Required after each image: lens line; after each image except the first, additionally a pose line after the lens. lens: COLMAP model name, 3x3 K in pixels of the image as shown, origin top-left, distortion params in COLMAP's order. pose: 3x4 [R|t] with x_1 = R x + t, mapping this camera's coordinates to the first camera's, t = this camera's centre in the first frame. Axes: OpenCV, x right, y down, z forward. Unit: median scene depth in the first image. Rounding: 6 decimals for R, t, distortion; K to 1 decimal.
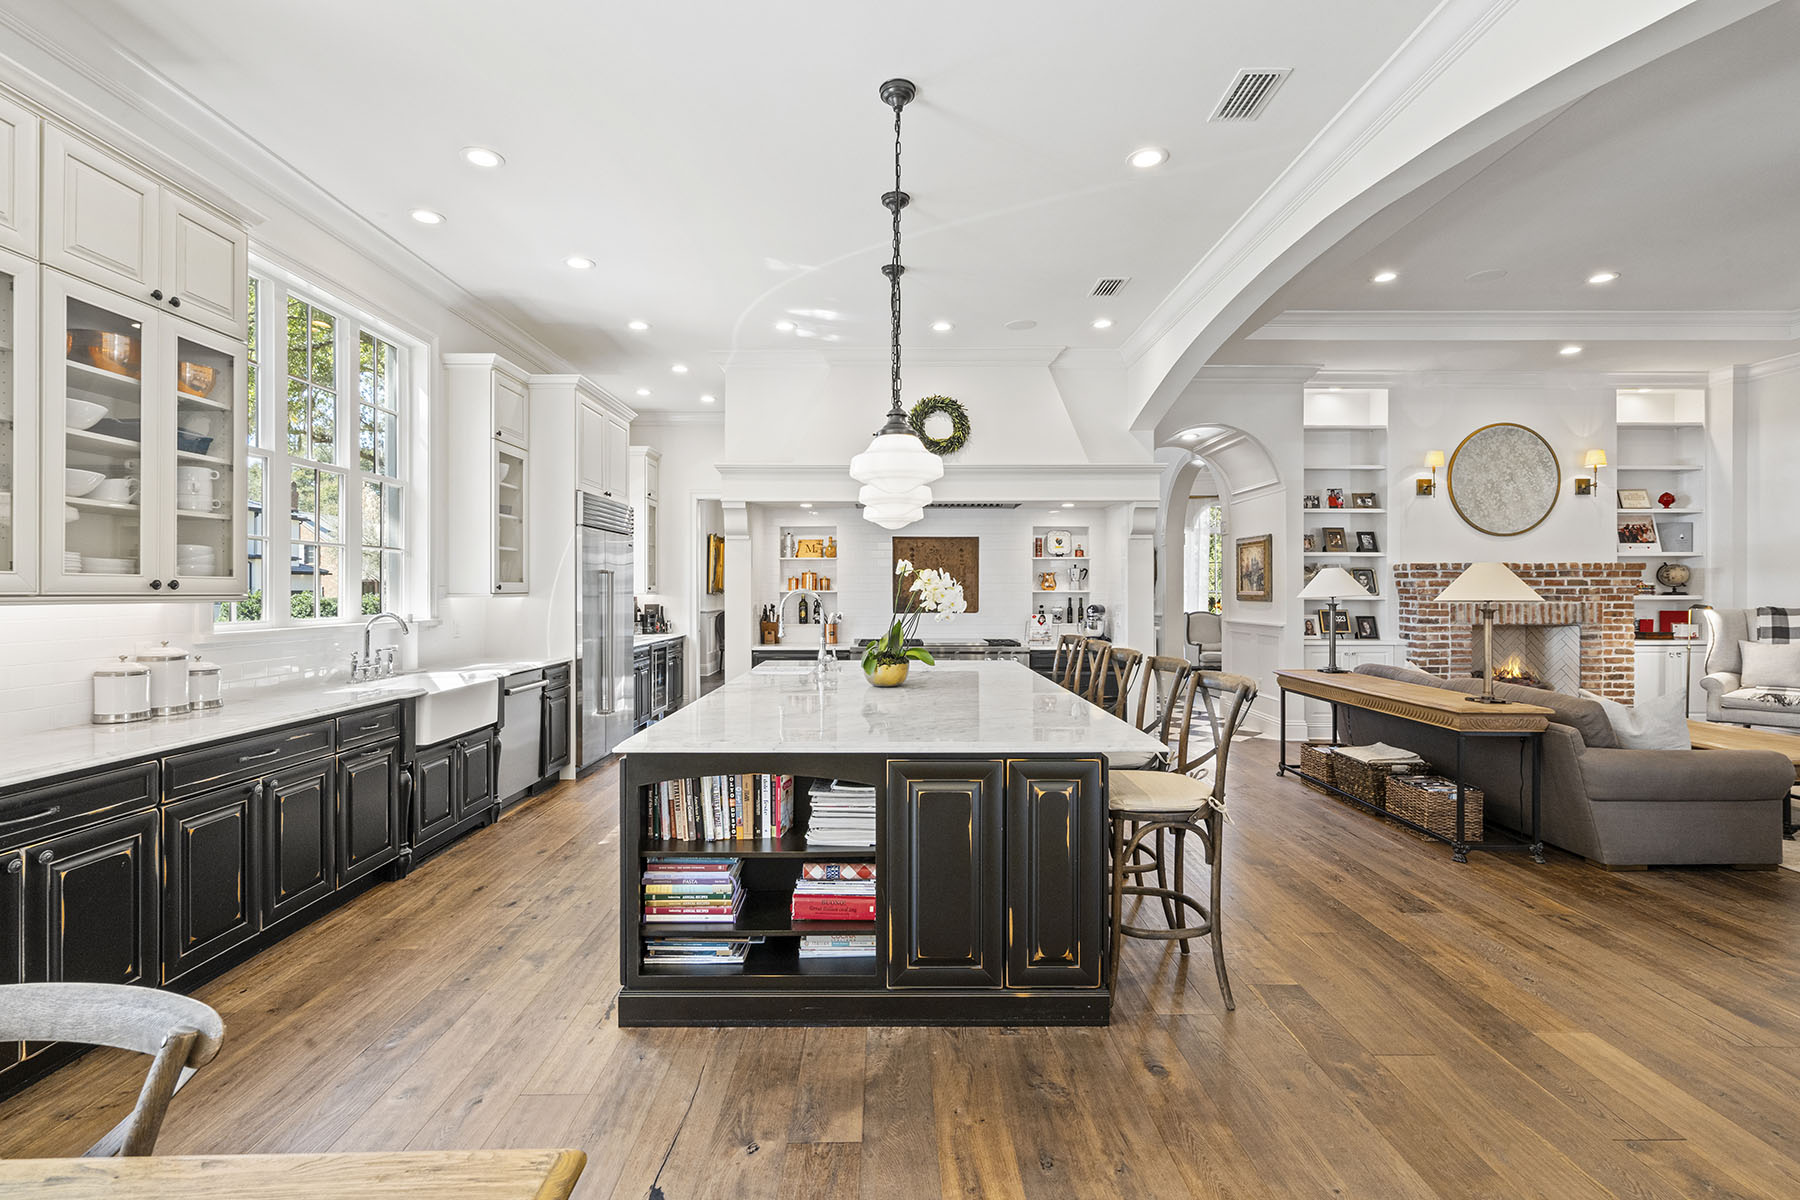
lens RADIAL K [[819.5, 0, 890.8], [0, 819.5, 586.4], [0, 0, 1]] dist [-0.004202, 0.000804]
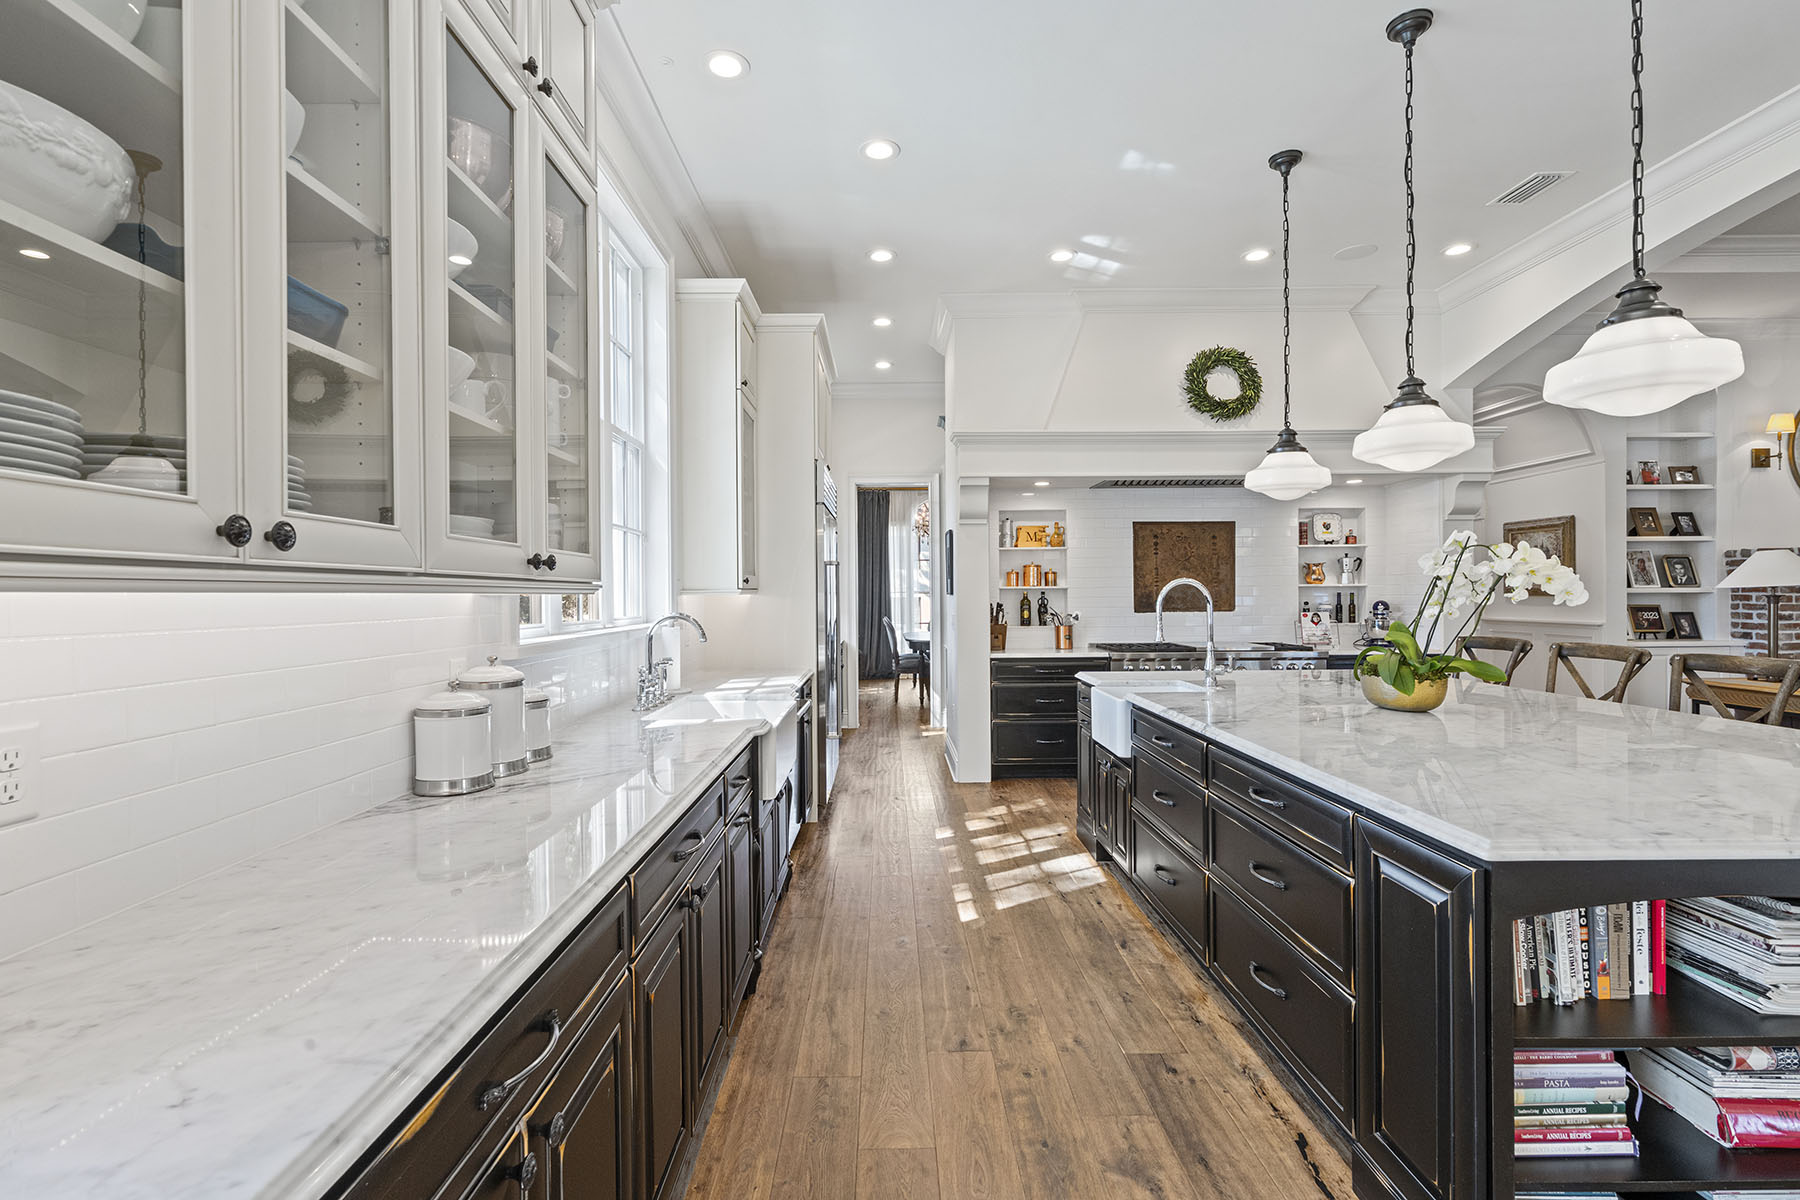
lens RADIAL K [[819.5, 0, 888.7], [0, 819.5, 596.9], [0, 0, 1]] dist [-0.004202, 0.000804]
pose [[0.999968, -0.007732, -0.001927, -0.341924], [0.007747, 0.999937, 0.008164, 0.010801], [0.001864, -0.008179, 0.999965, 0.219596]]
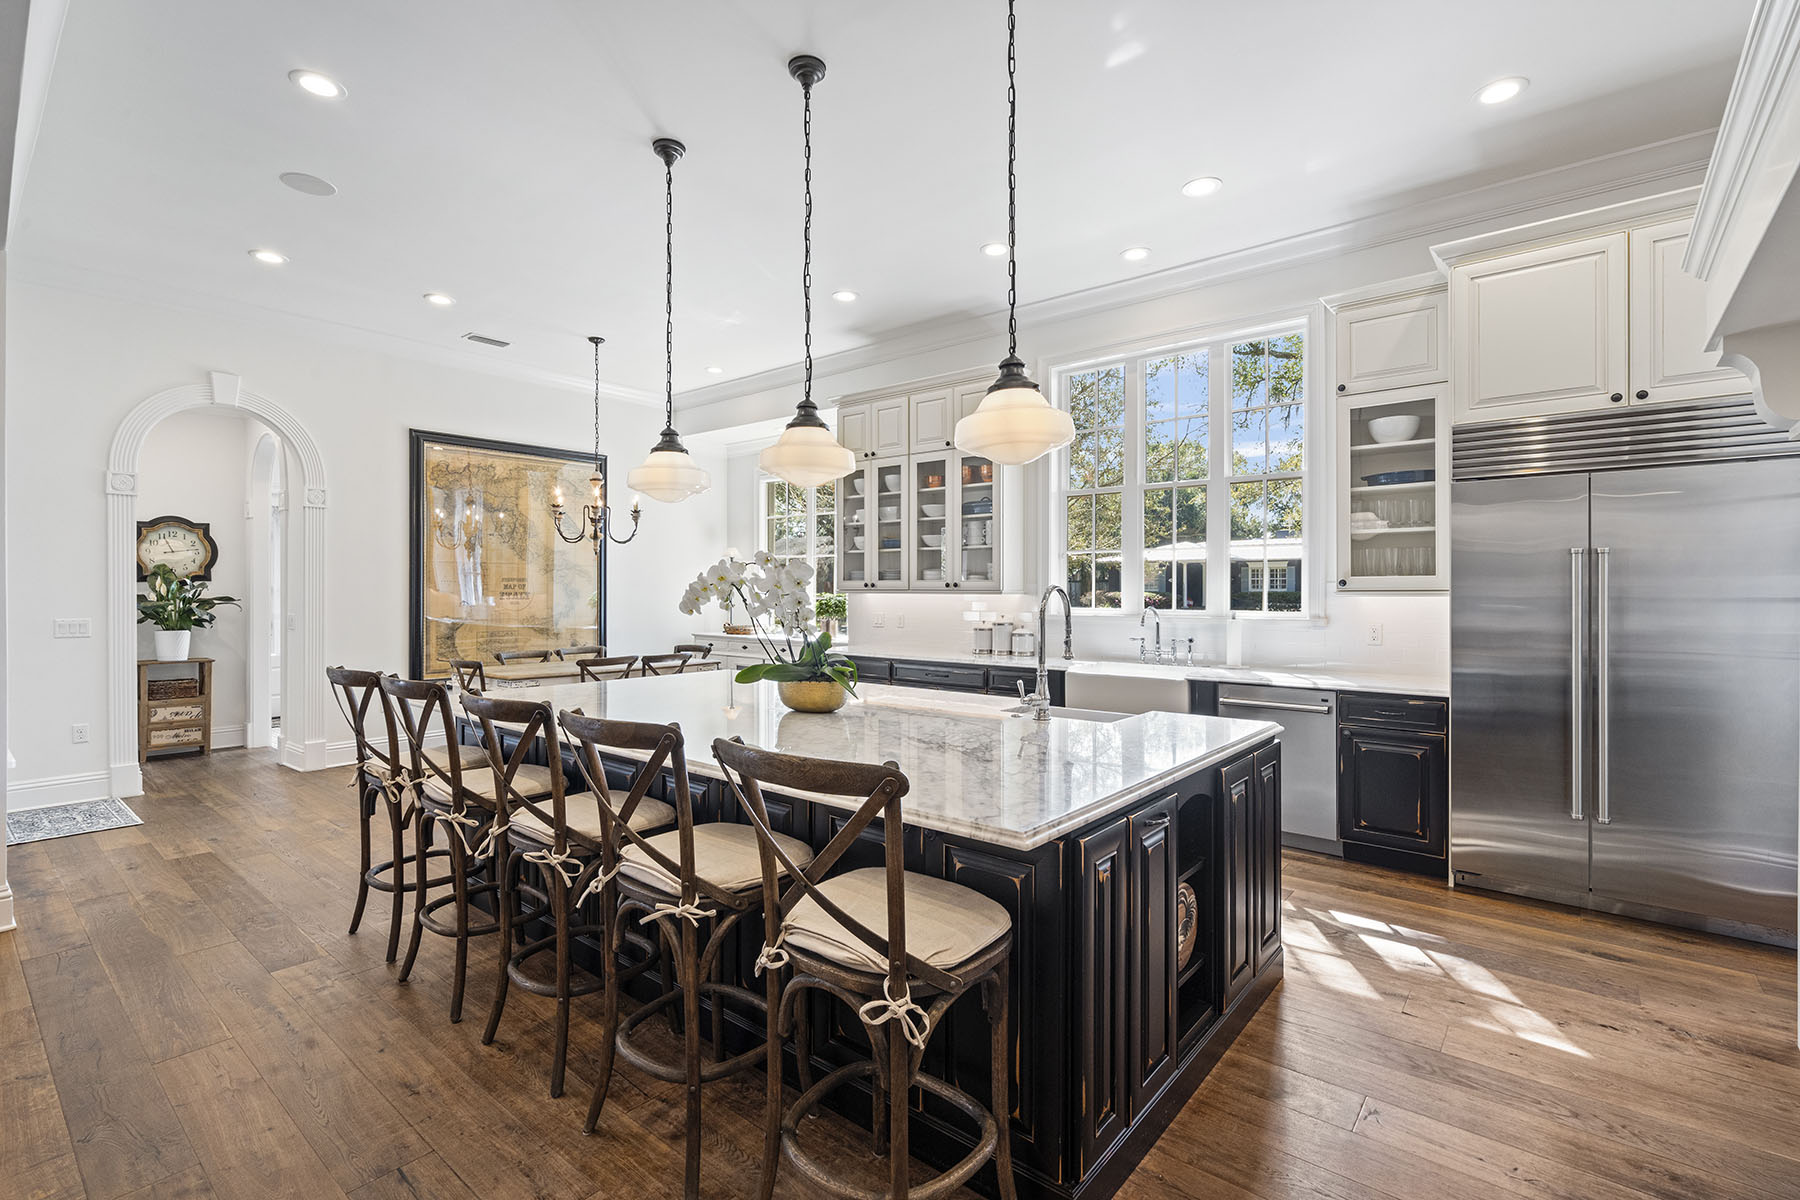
lens RADIAL K [[819.5, 0, 889.6], [0, 819.5, 593.5], [0, 0, 1]] dist [-0.004202, 0.000804]
pose [[-0.646916, 0.000942, -0.762561, 0.406503], [0.001575, 0.999999, -0.000101, 0.010538], [0.762560, -0.001267, -0.646917, 1.178180]]
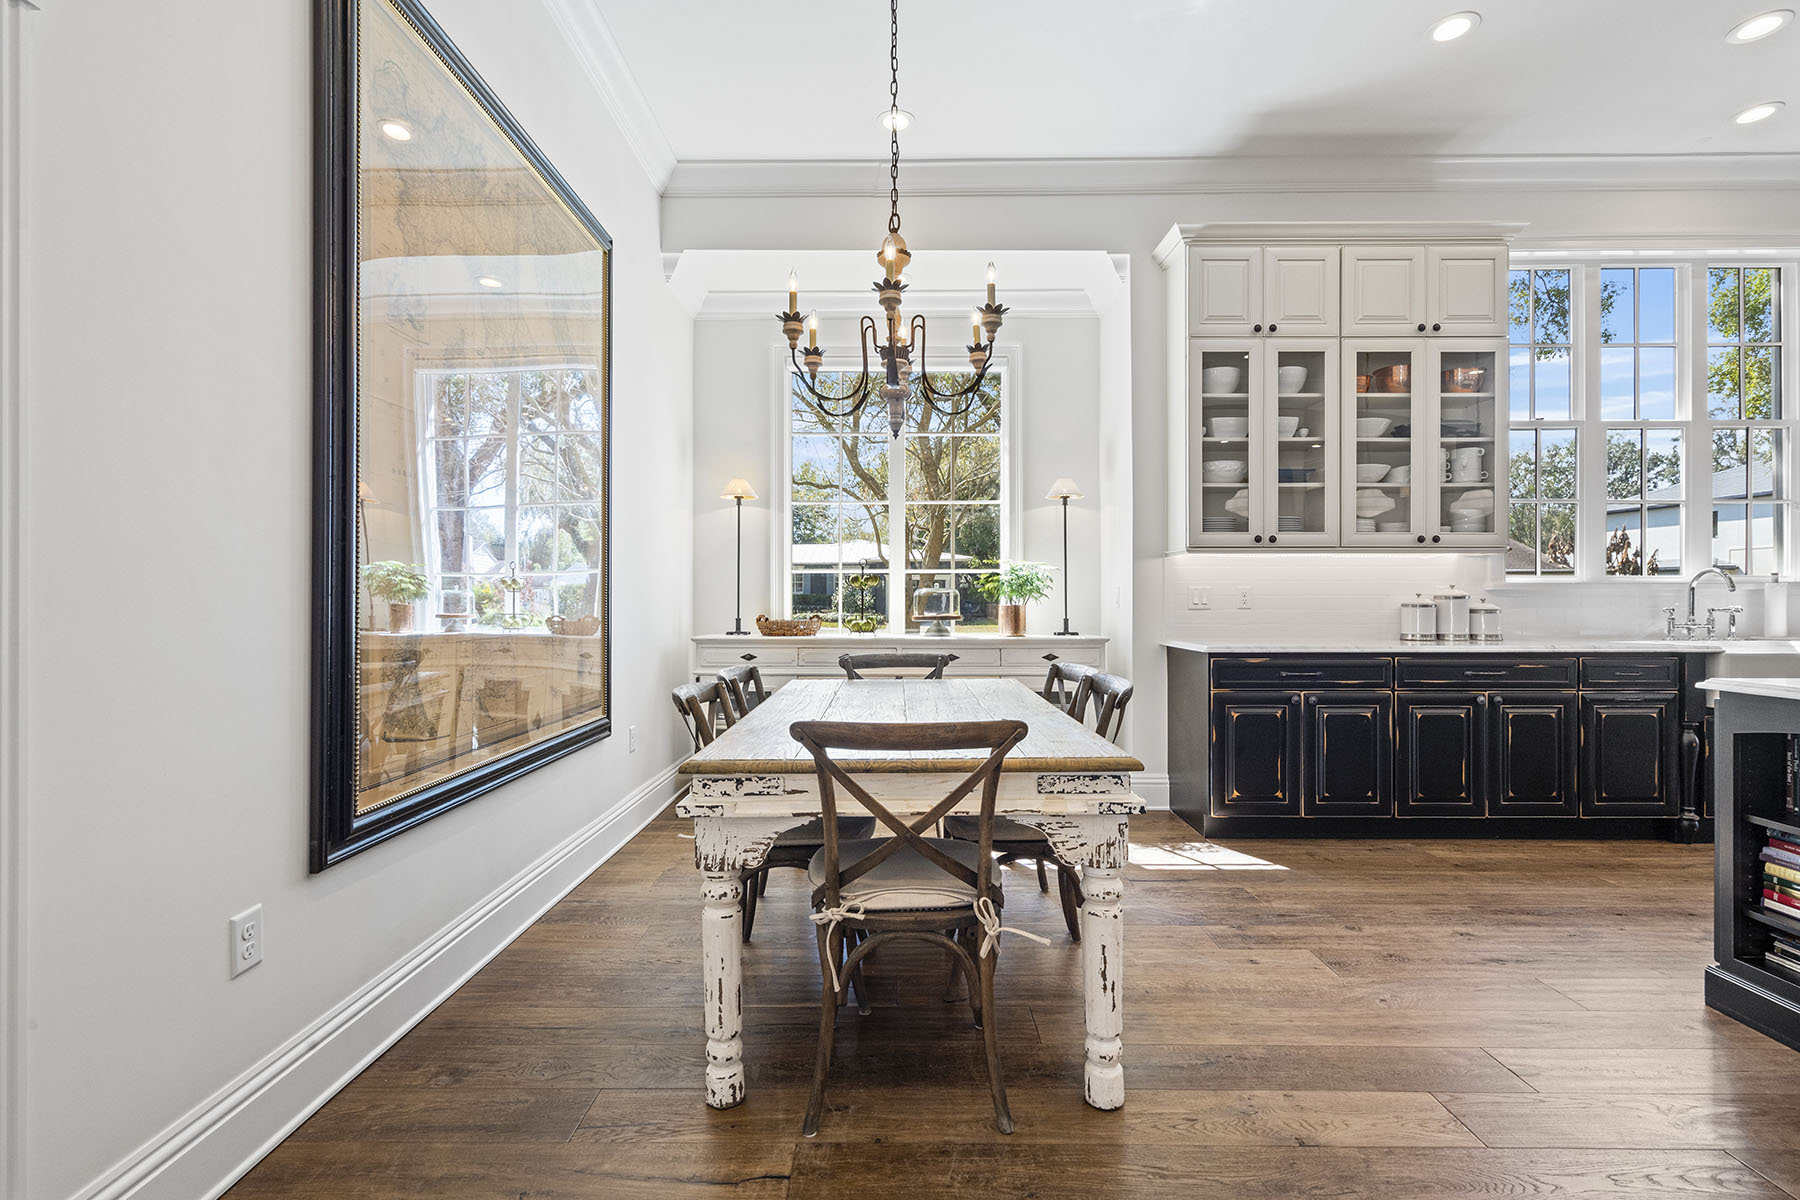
lens RADIAL K [[819.5, 0, 887.0], [0, 819.5, 600.0], [0, 0, 1]] dist [-0.004202, 0.000804]
pose [[-0.021921, 0.006282, -0.999740, 0.262933], [0.006036, 0.999963, 0.006151, 0.045656], [0.999741, -0.005900, -0.021958, 0.069944]]
